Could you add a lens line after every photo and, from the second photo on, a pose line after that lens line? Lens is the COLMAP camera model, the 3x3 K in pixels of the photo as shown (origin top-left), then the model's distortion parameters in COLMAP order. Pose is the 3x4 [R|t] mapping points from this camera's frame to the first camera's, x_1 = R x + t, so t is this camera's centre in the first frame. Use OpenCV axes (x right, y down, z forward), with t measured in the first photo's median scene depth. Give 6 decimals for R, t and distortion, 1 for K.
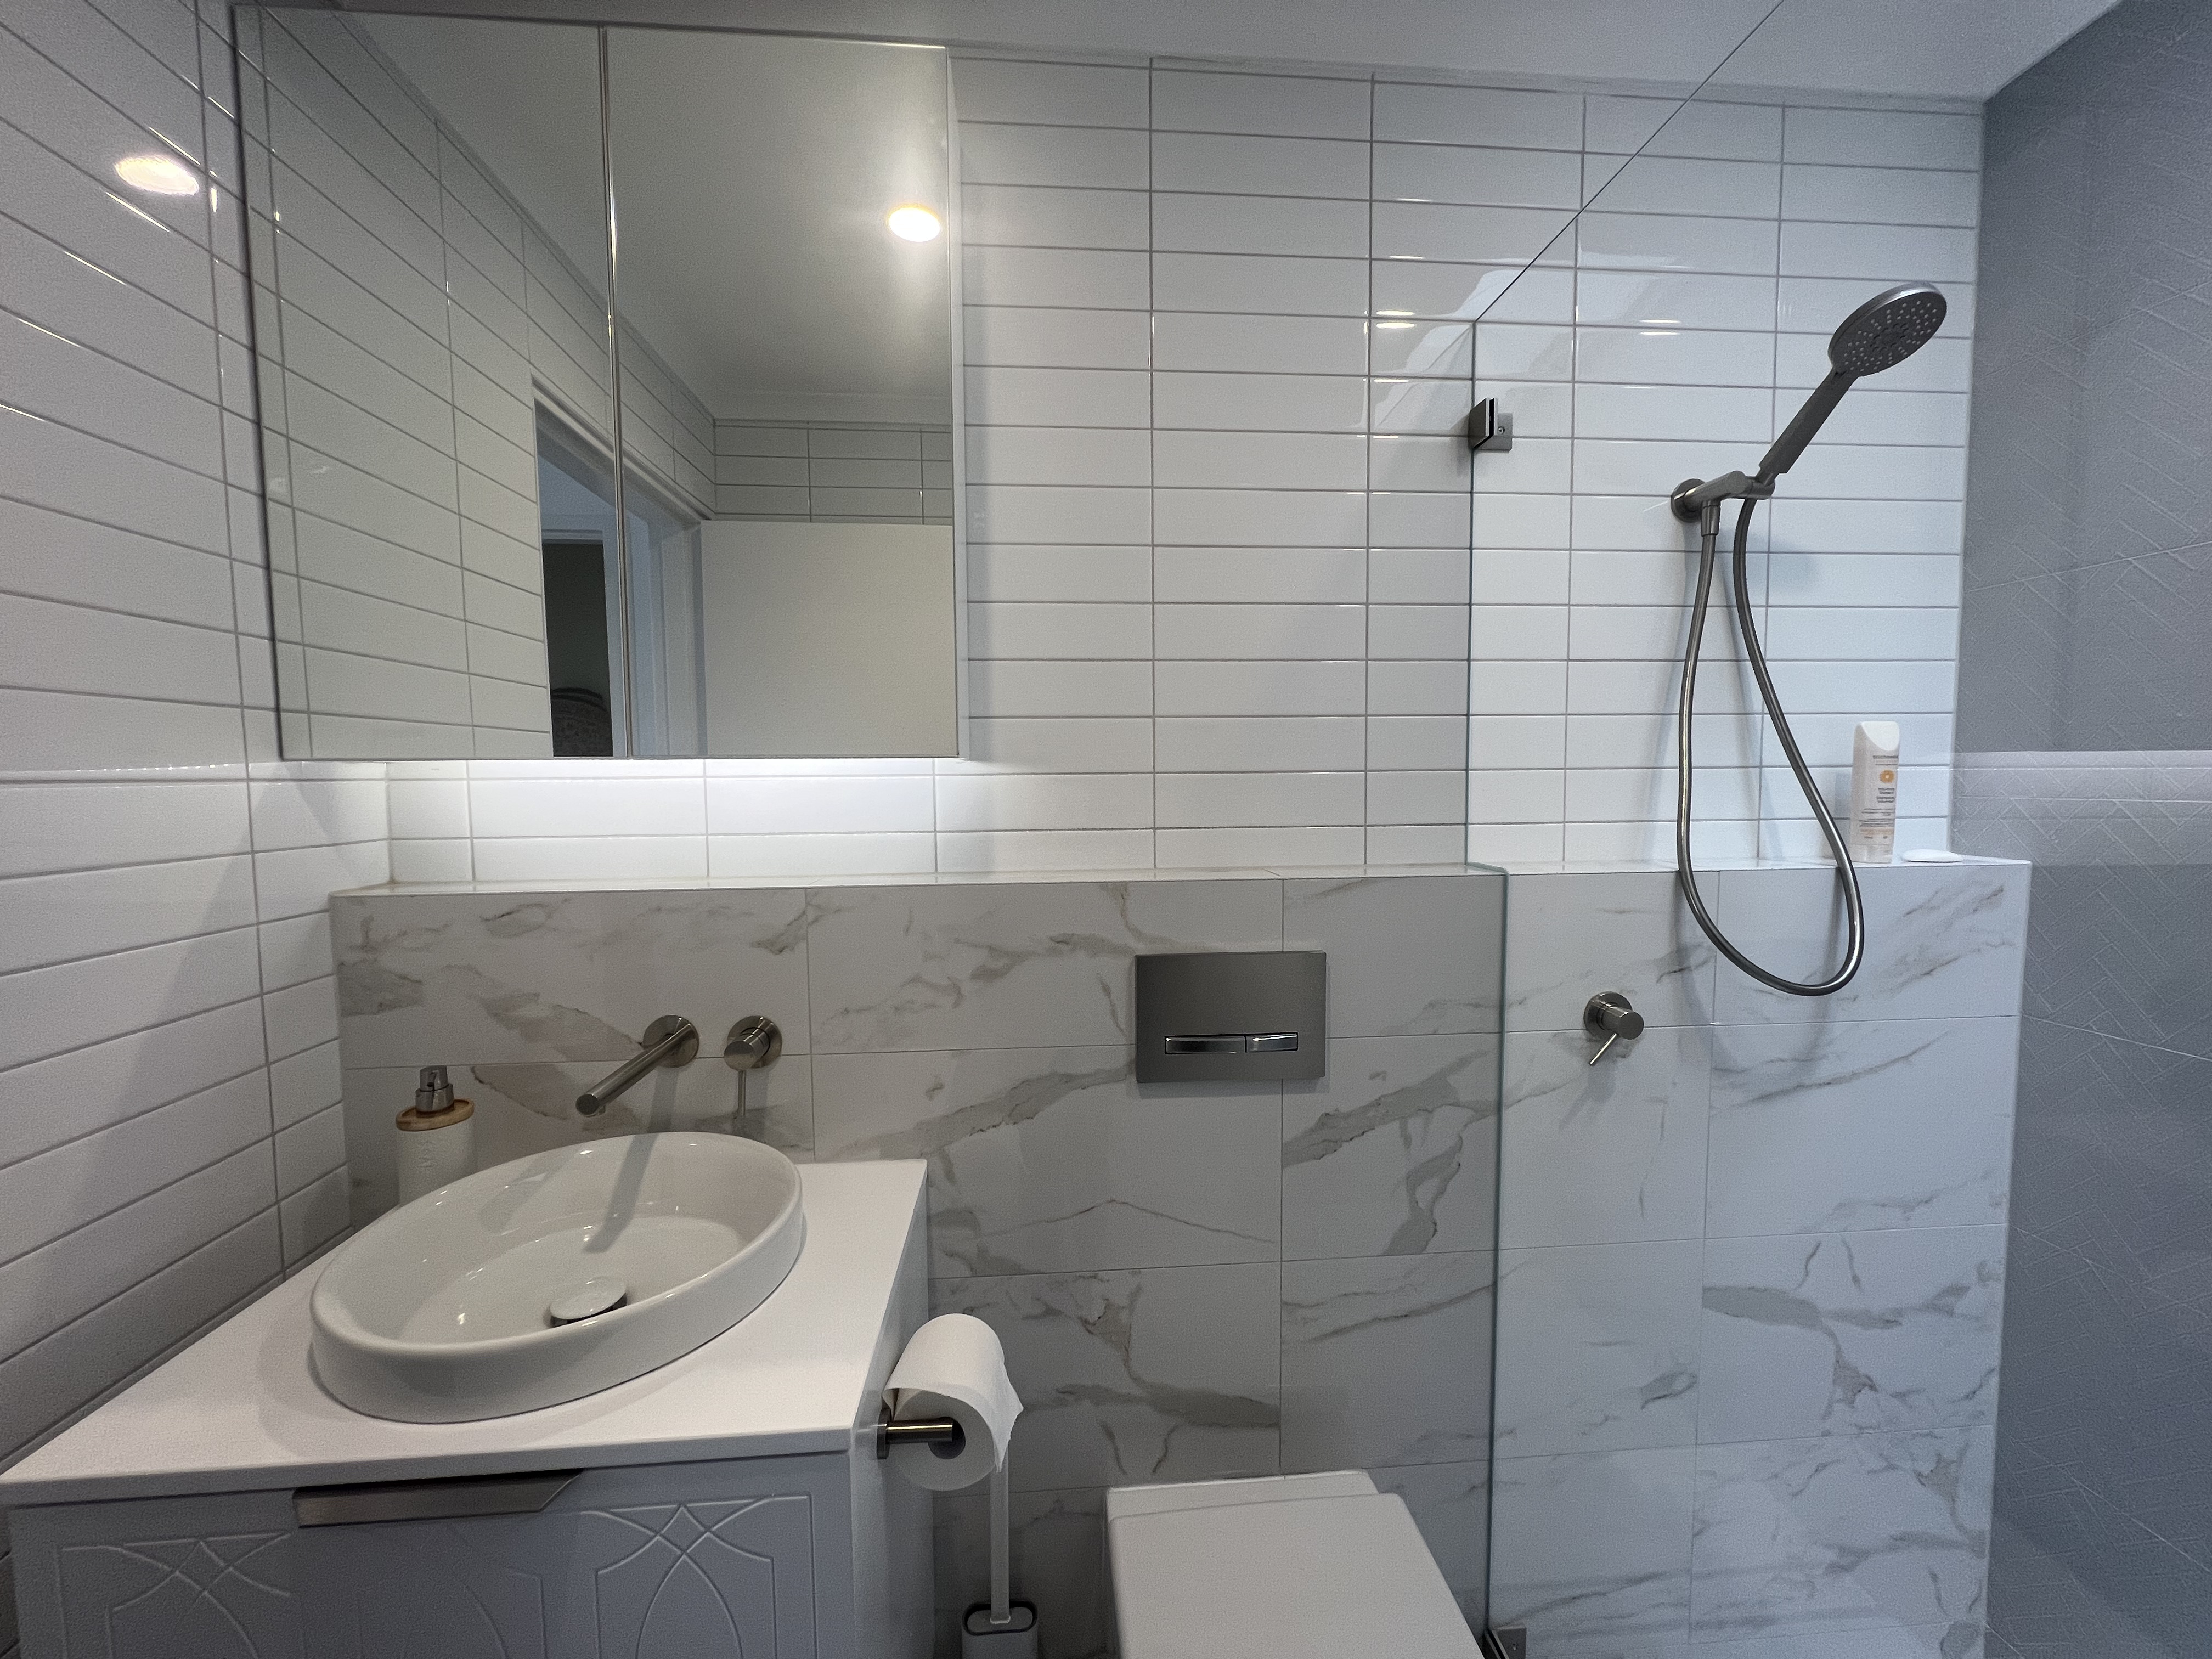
lens RADIAL K [[891.3, 0, 1102.4], [0, 891.3, 834.8], [0, 0, 1]] dist [-0.005858, 0.001657]
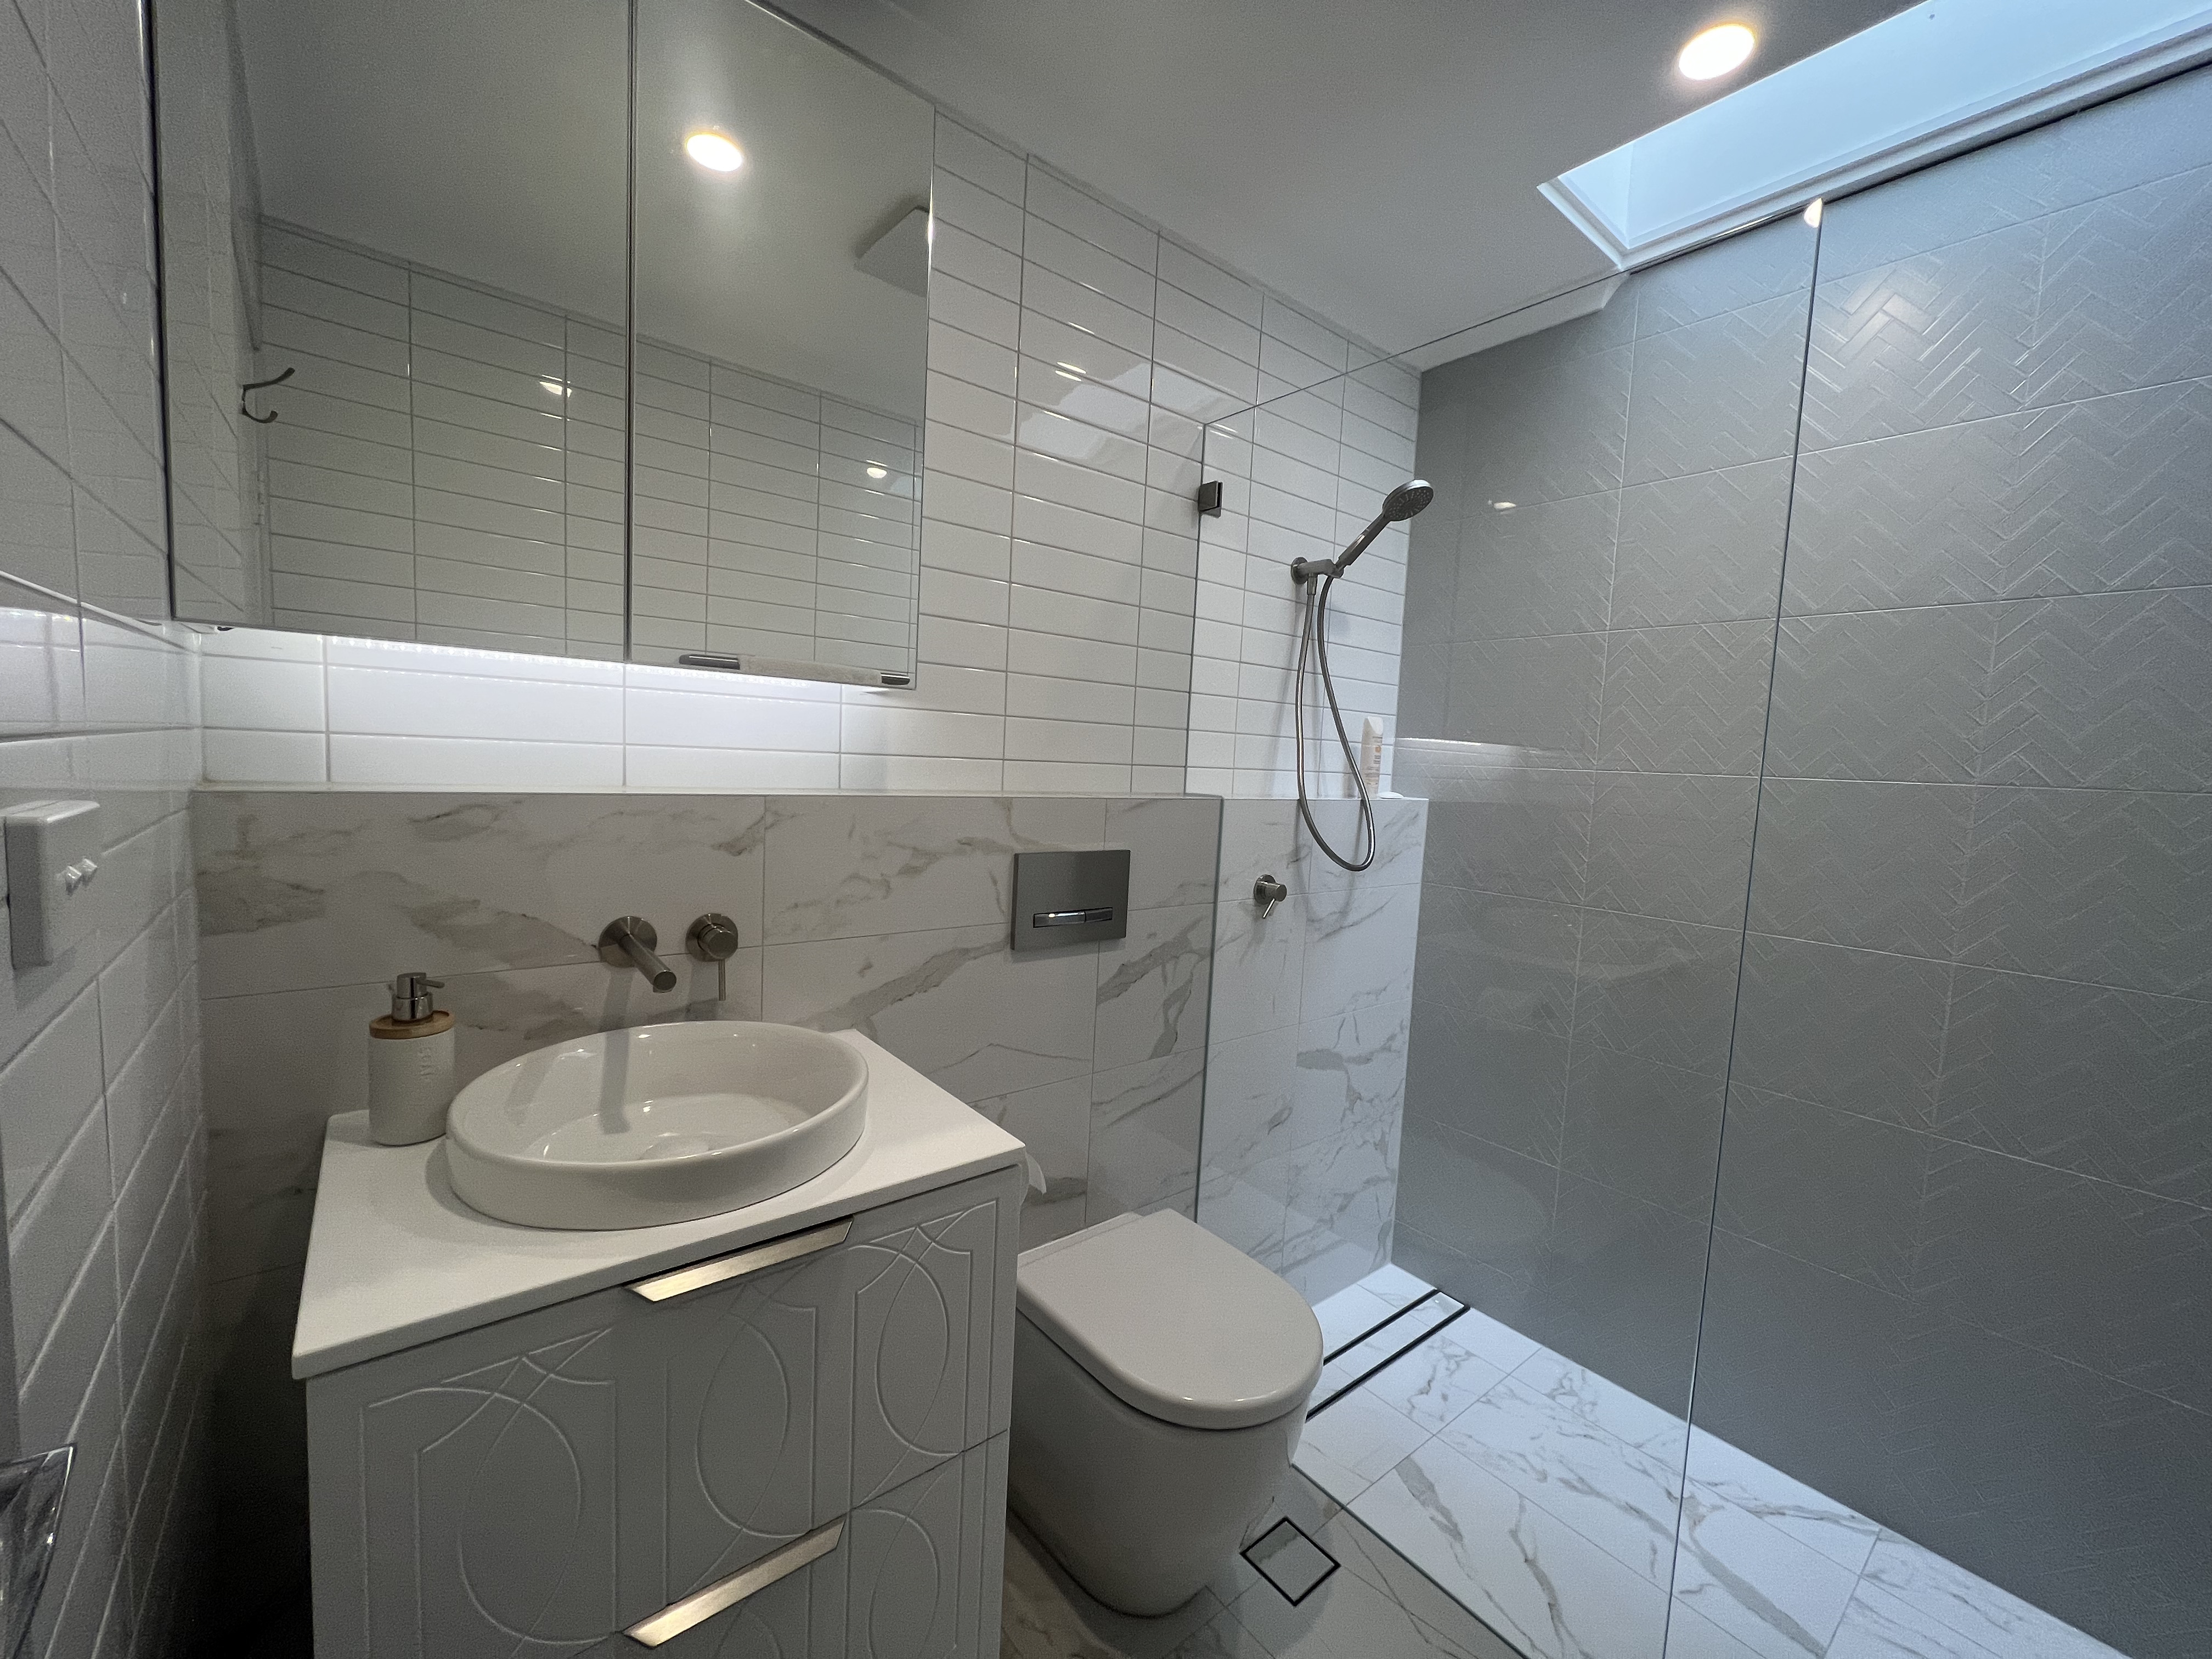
lens RADIAL K [[891.3, 0, 1112.4], [0, 891.3, 828.0], [0, 0, 1]] dist [-0.005858, 0.001657]
pose [[0.818902, 0.002333, 0.573929, -0.567173], [-0.020824, 0.999454, 0.025650, 0.057660], [-0.573556, -0.032957, 0.818503, -0.144770]]
